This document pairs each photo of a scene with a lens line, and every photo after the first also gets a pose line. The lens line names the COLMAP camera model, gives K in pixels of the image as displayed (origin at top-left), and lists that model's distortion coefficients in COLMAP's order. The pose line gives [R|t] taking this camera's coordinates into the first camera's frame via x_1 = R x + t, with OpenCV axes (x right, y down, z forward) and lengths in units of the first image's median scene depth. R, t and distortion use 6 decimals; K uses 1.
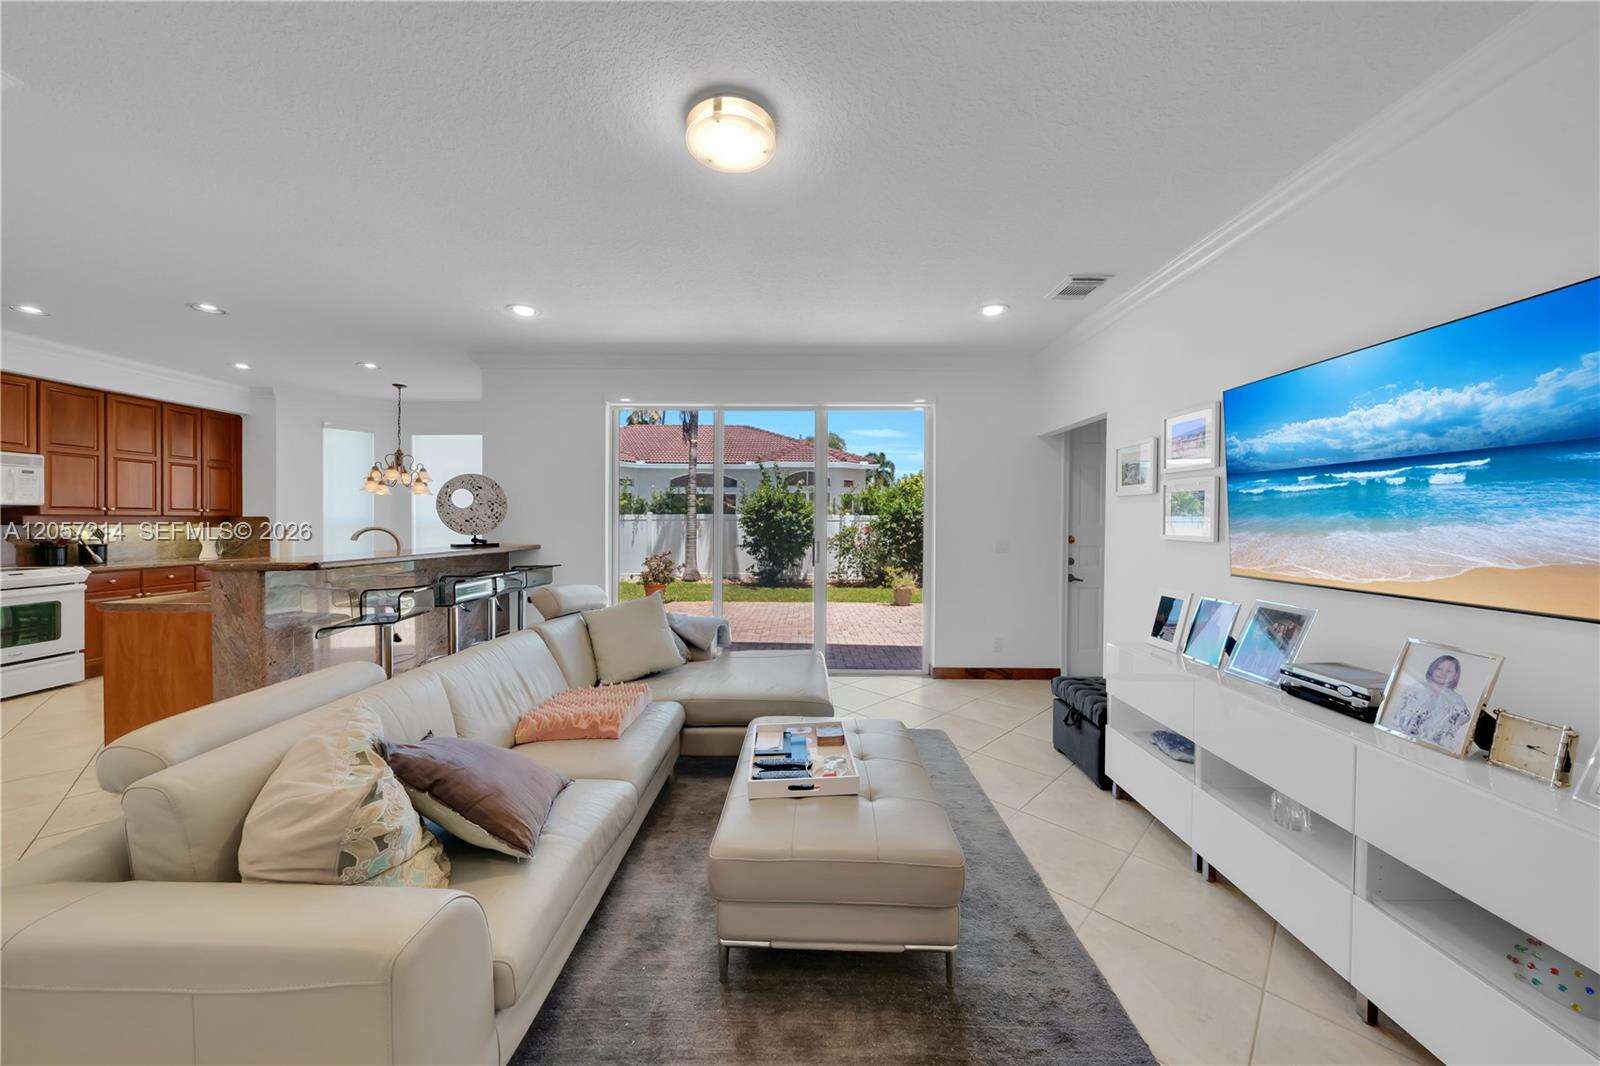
lens RADIAL K [[556.0, 0, 802.8], [0, 556.0, 525.1], [0, 0, 1]] dist [-0.004373, -0.000039]
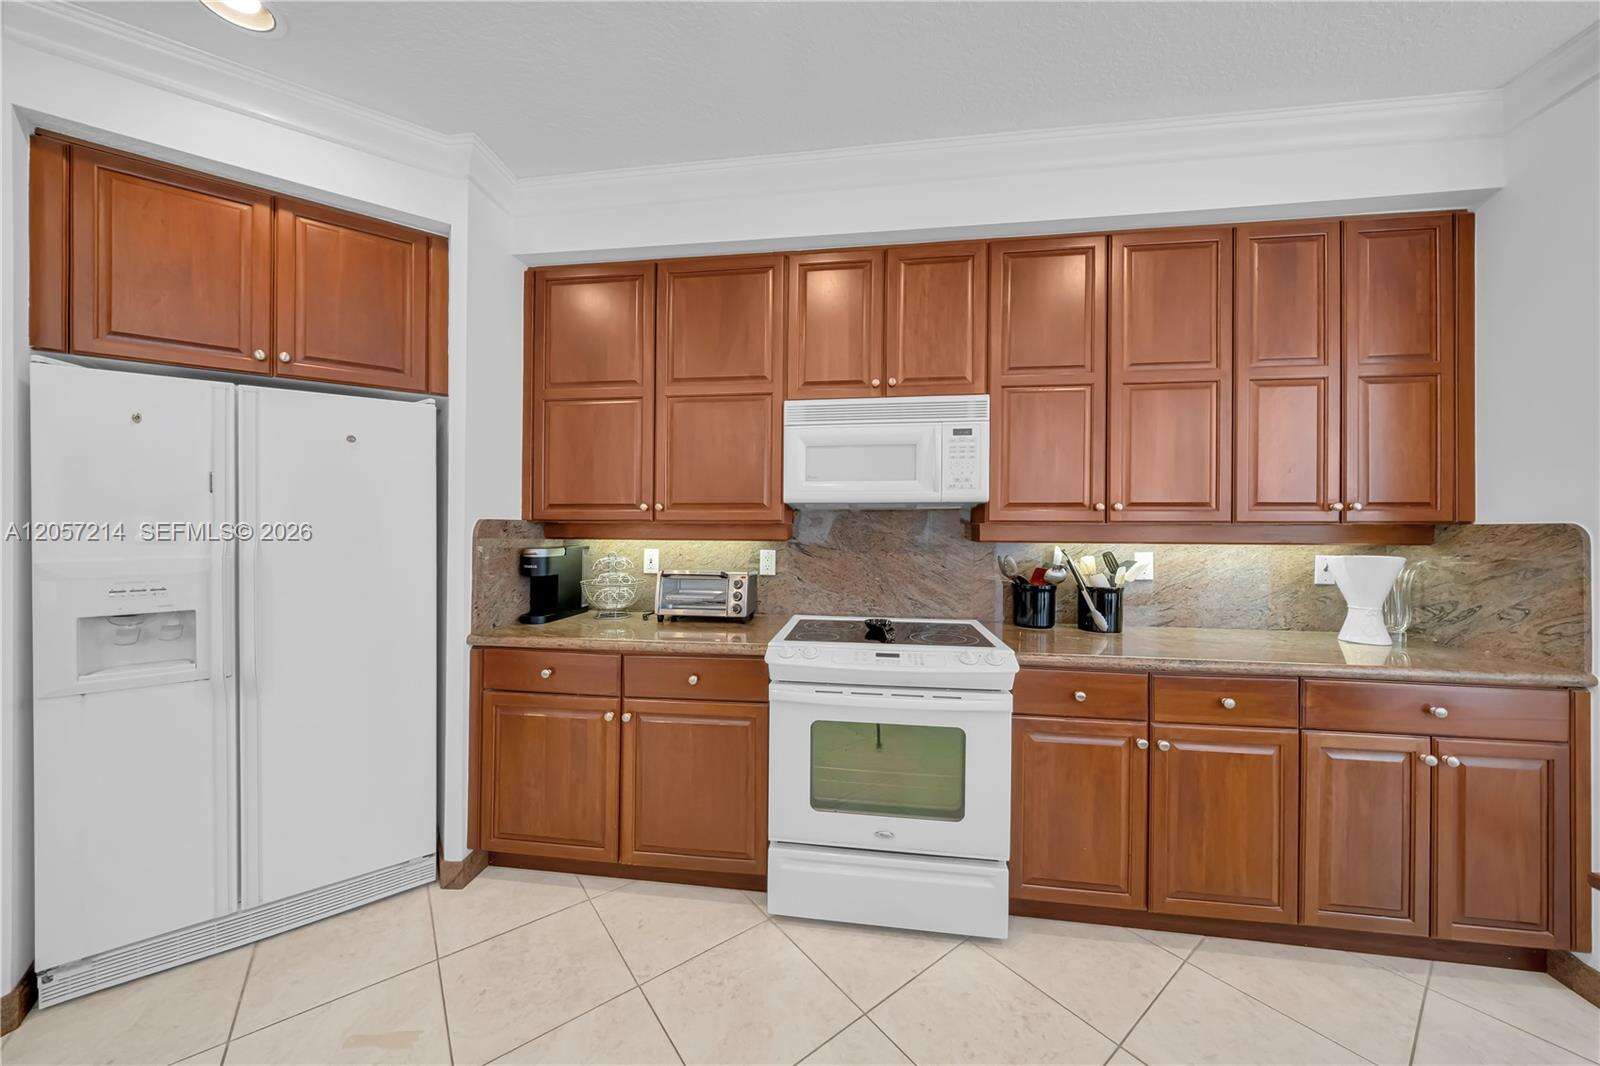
lens RADIAL K [[537.5, 0, 799.3], [0, 537.5, 526.8], [0, 0, 1]] dist [-0.004069, -0.000018]
pose [[-0.129828, -0.005536, -0.991521, -0.883516], [-0.011903, 0.999921, -0.004025, -0.010401], [0.991465, 0.011279, -0.129883, 0.879810]]
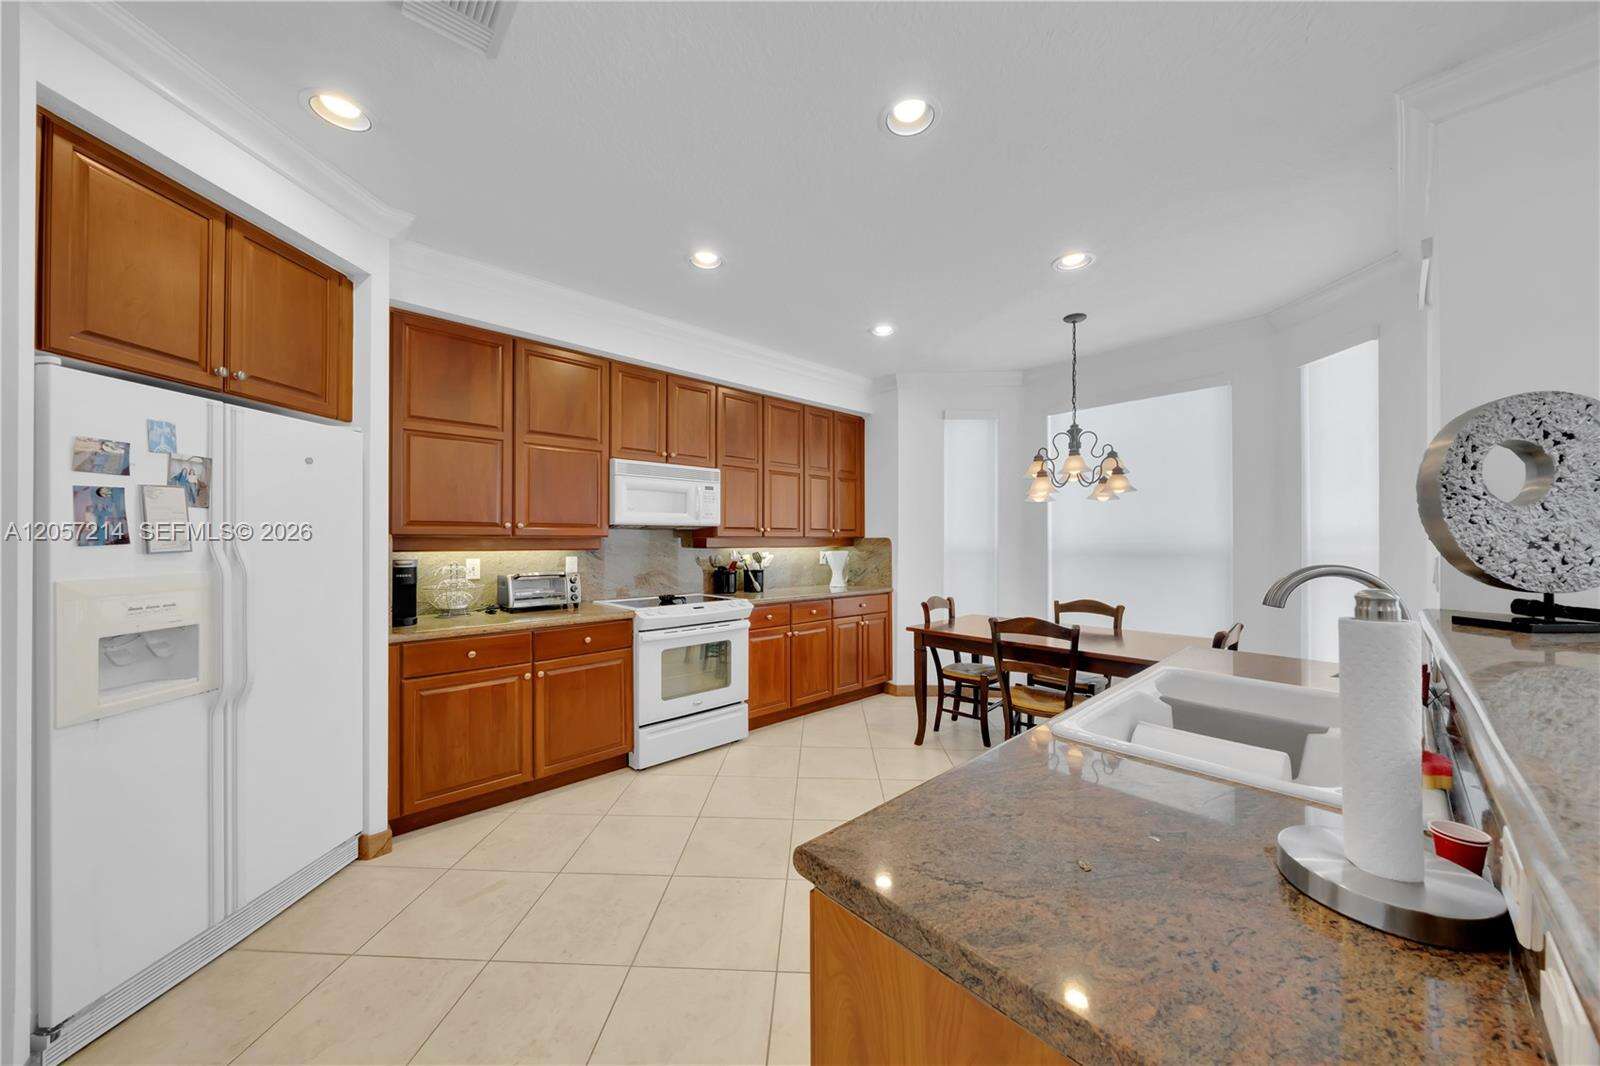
lens RADIAL K [[546.8, 0, 794.9], [0, 546.8, 538.0], [0, 0, 1]] dist [-0.000531, -0.000085]
pose [[0.681157, -0.006706, -0.732106, -0.642542], [-0.002642, 0.999929, -0.011617, -0.007016], [0.732132, 0.009847, 0.681091, 0.483077]]
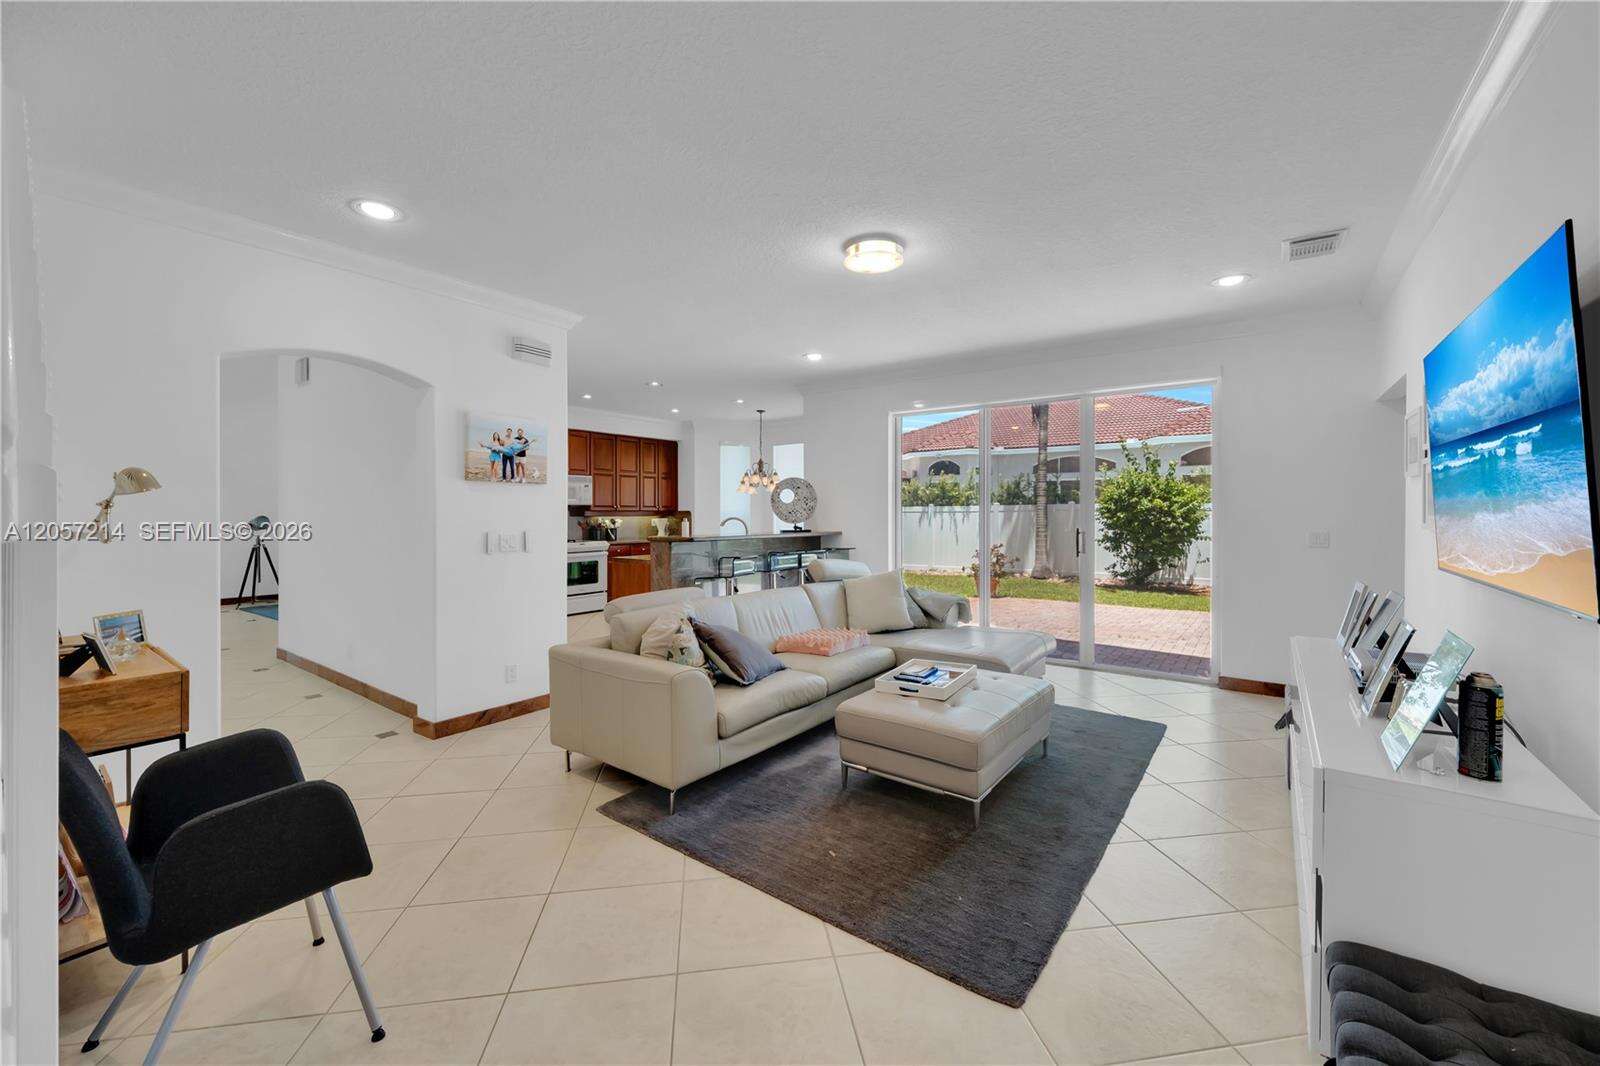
lens RADIAL K [[631.5, 0, 800.3], [0, 631.5, 512.3], [0, 0, 1]] dist [0.000554, 0.000016]
pose [[0.810891, -0.006533, -0.585161, 0.297577], [0.001784, 0.999961, -0.008692, 0.004529], [0.585195, 0.006005, 0.810871, -0.213636]]
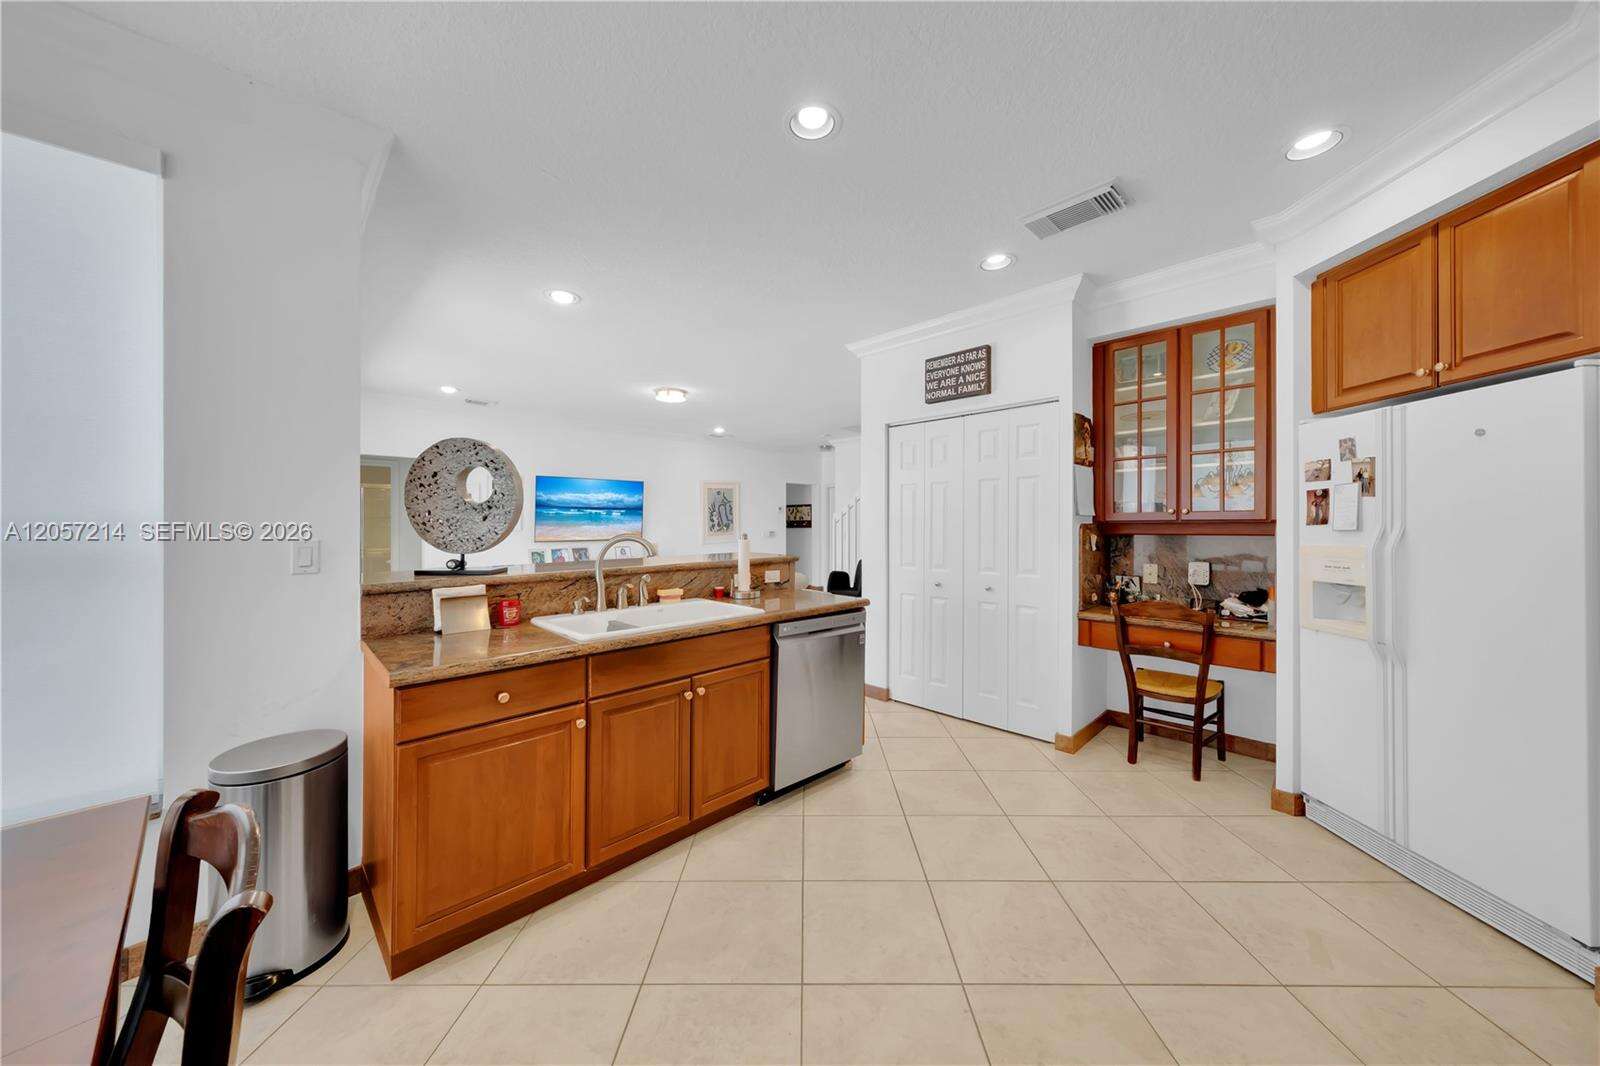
lens RADIAL K [[559.3, 0, 800.0], [0, 559.3, 533.0], [0, 0, 1]] dist [-0.001075, -0.000041]
pose [[-0.697011, -0.016603, 0.716868, -1.186947], [0.010954, 0.999369, 0.033796, -0.020937], [-0.716976, 0.031409, -0.696389, 1.131485]]
